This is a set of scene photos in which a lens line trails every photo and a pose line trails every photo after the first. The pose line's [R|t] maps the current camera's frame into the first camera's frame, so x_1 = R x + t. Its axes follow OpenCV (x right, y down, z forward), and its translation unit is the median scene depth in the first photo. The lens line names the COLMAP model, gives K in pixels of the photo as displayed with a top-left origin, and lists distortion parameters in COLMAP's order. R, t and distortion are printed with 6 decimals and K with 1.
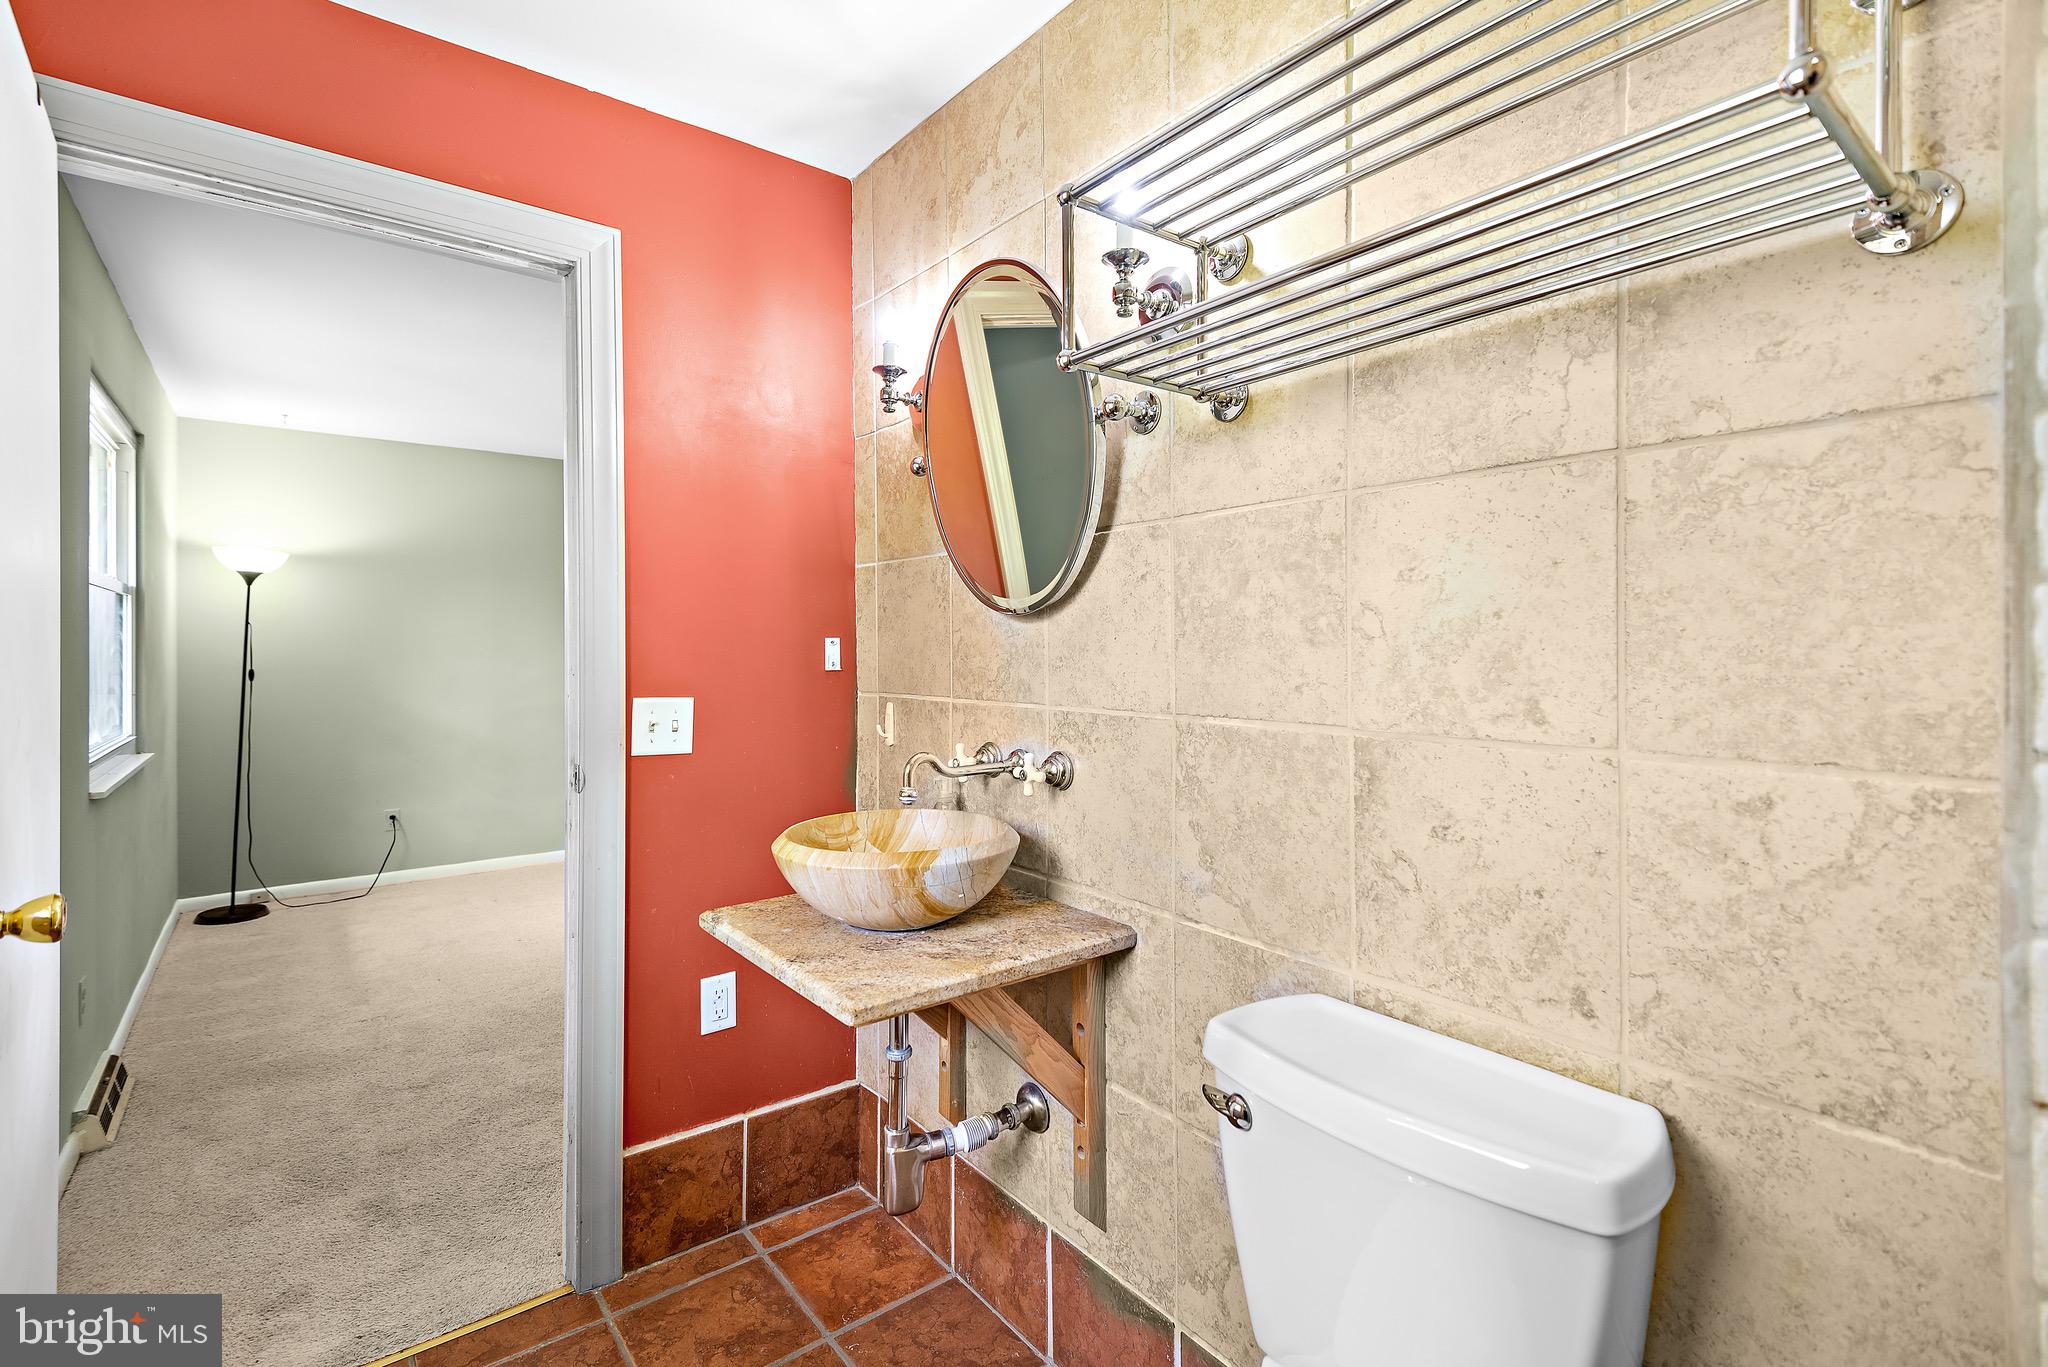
lens RADIAL K [[932.7, 0, 1008.2], [0, 932.7, 637.9], [0, 0, 1]] dist [0.031282, -0.011684]
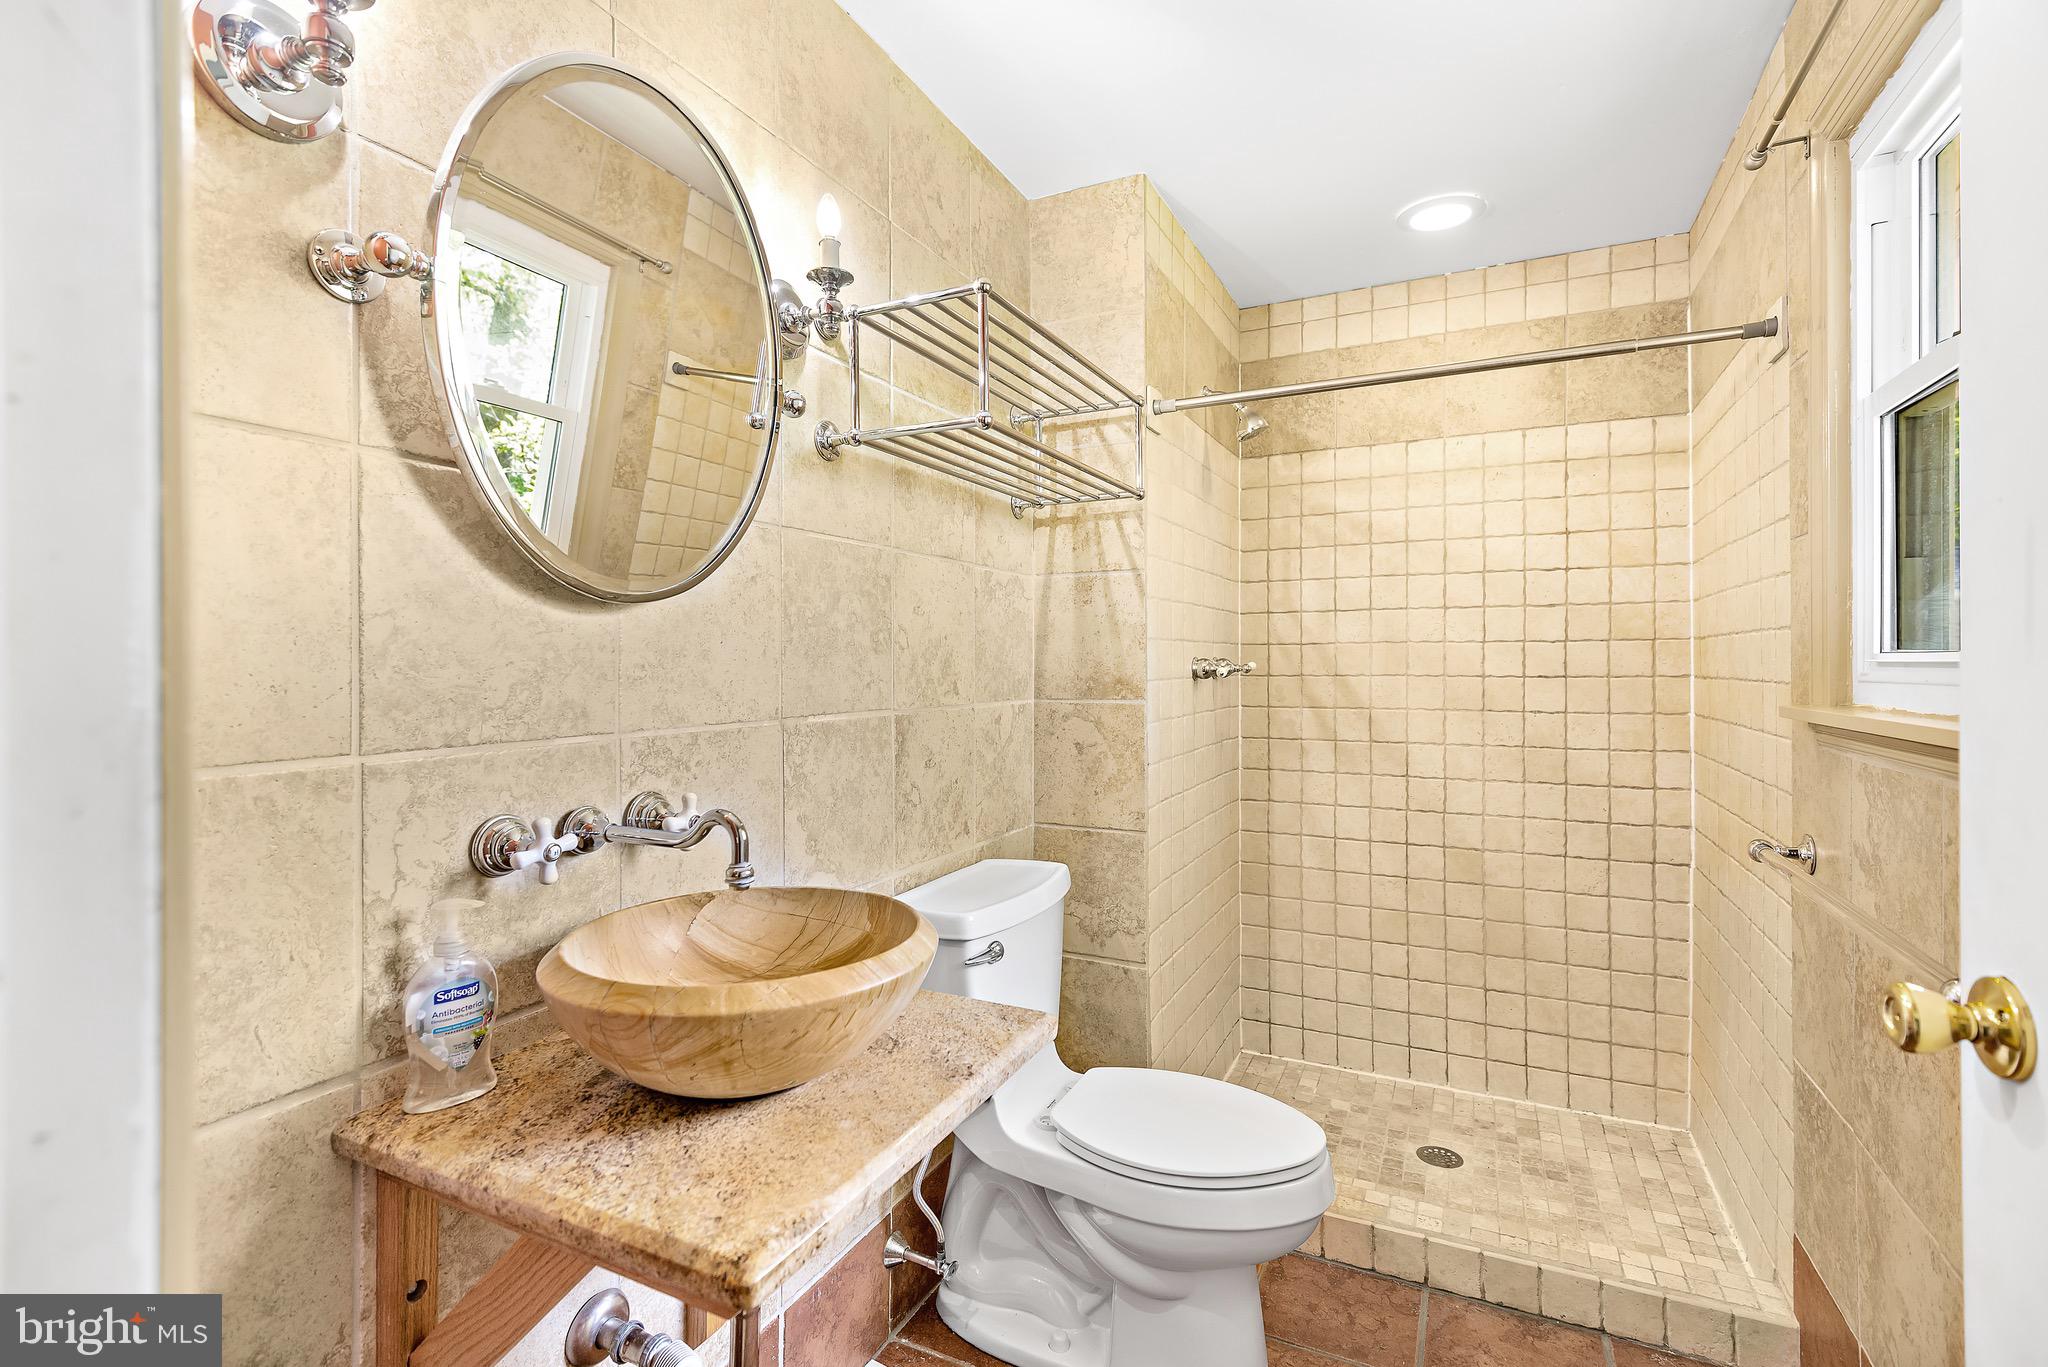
lens RADIAL K [[932.7, 0, 1023.1], [0, 932.7, 660.6], [0, 0, 1]] dist [0.031282, -0.011684]
pose [[-0.450918, 0.006116, 0.892545, -1.174410], [-0.002883, 0.999961, -0.008308, 0.035396], [-0.892561, -0.006320, -0.450883, 1.679891]]
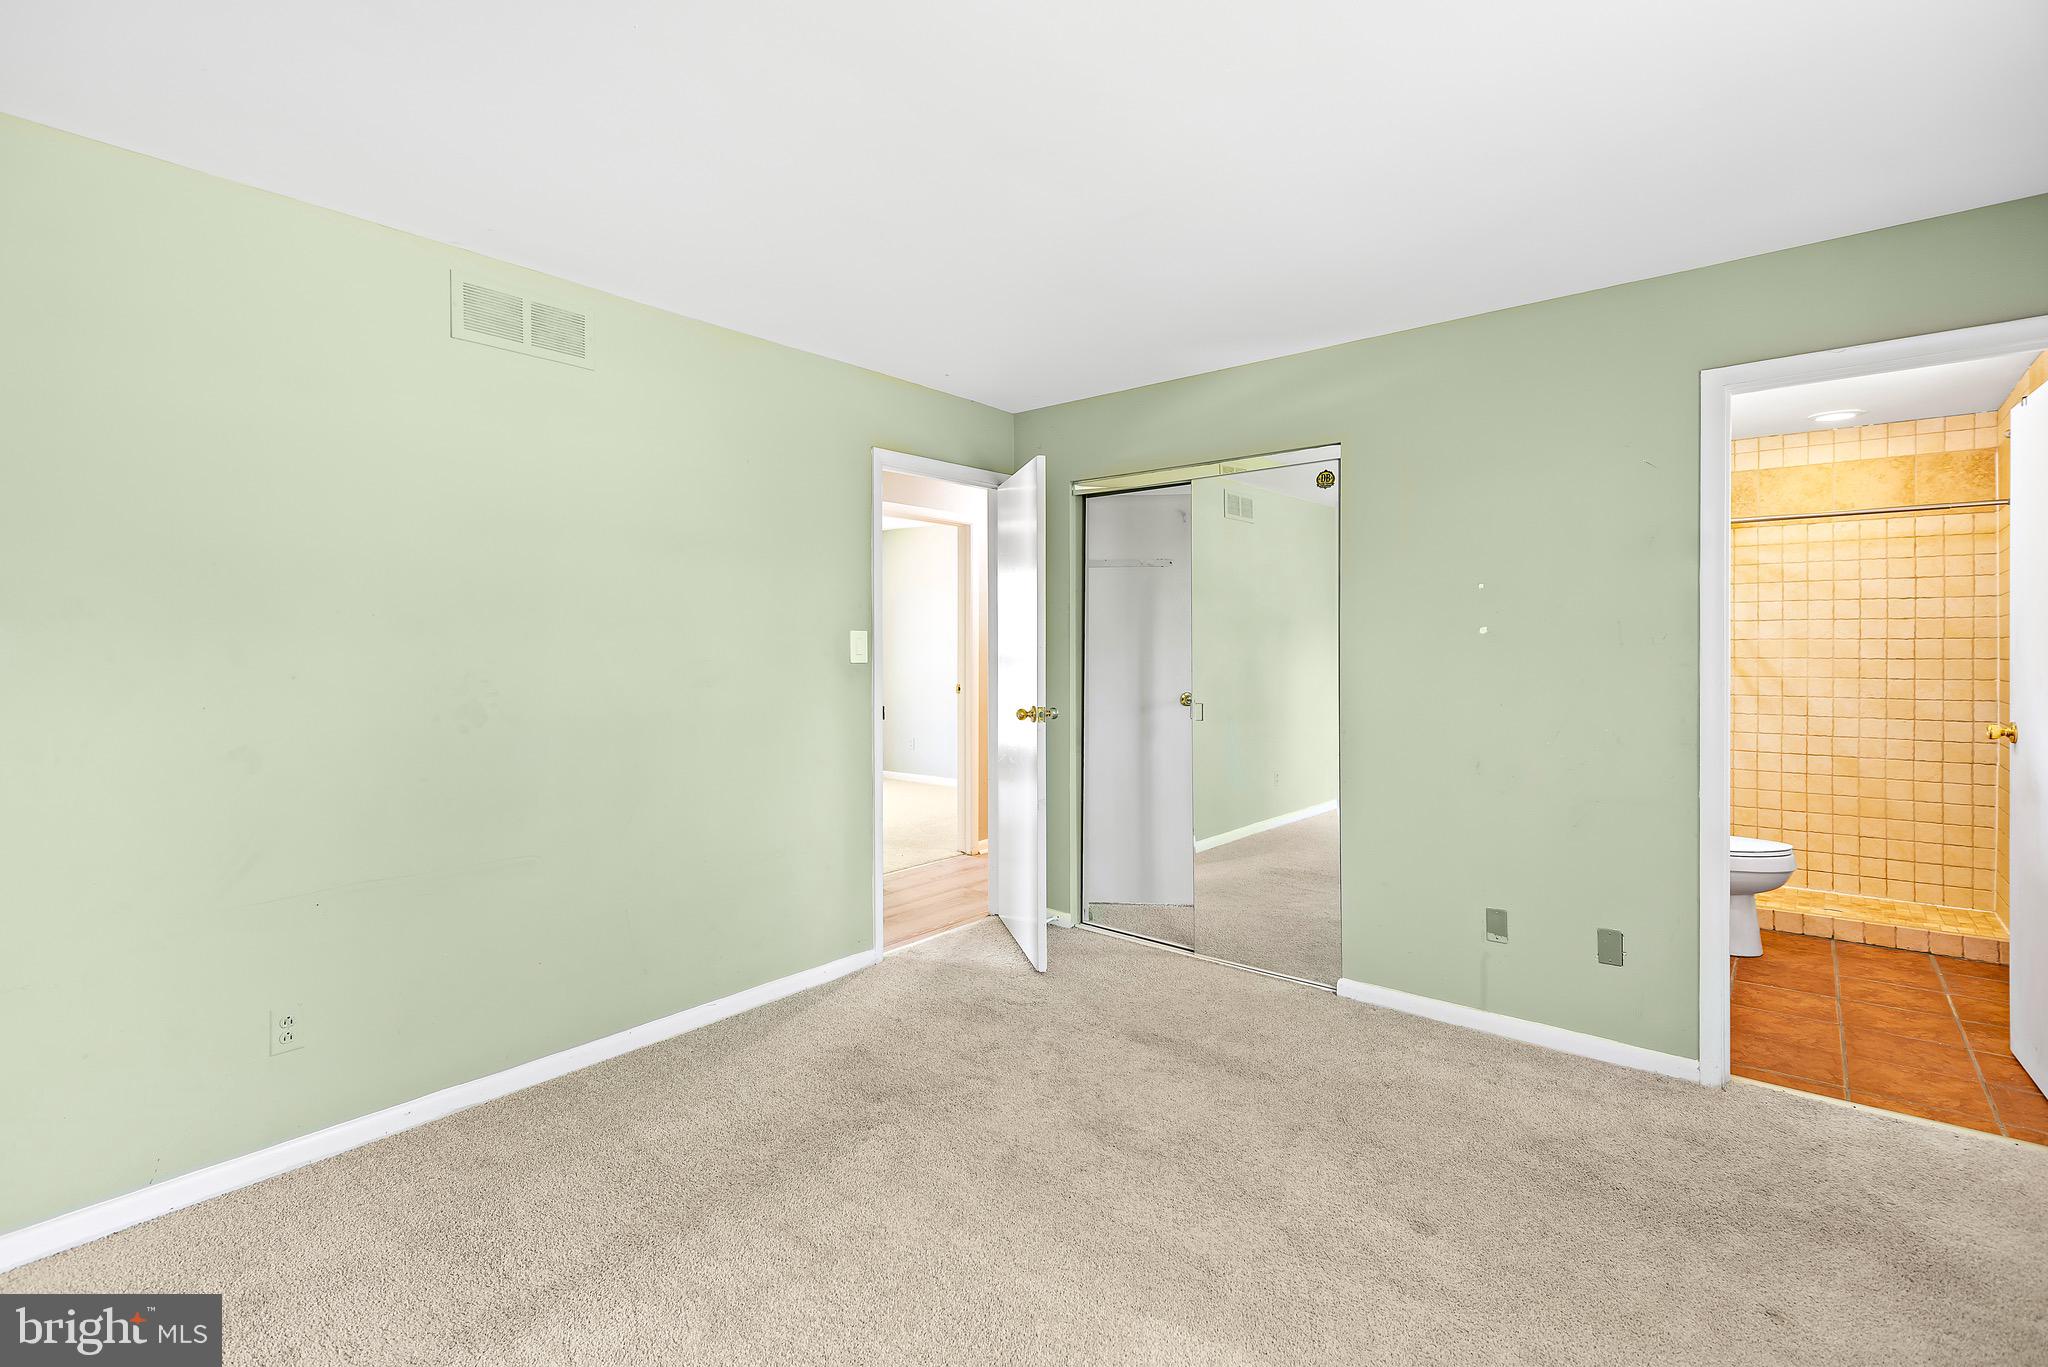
lens RADIAL K [[932.7, 0, 1051.5], [0, 932.7, 648.9], [0, 0, 1]] dist [0.031282, -0.011684]
pose [[-0.242207, 0.002230, 0.970222, -2.910001], [-0.005807, 0.999976, -0.003748, 0.045669], [-0.970207, -0.006542, -0.242188, 4.238301]]
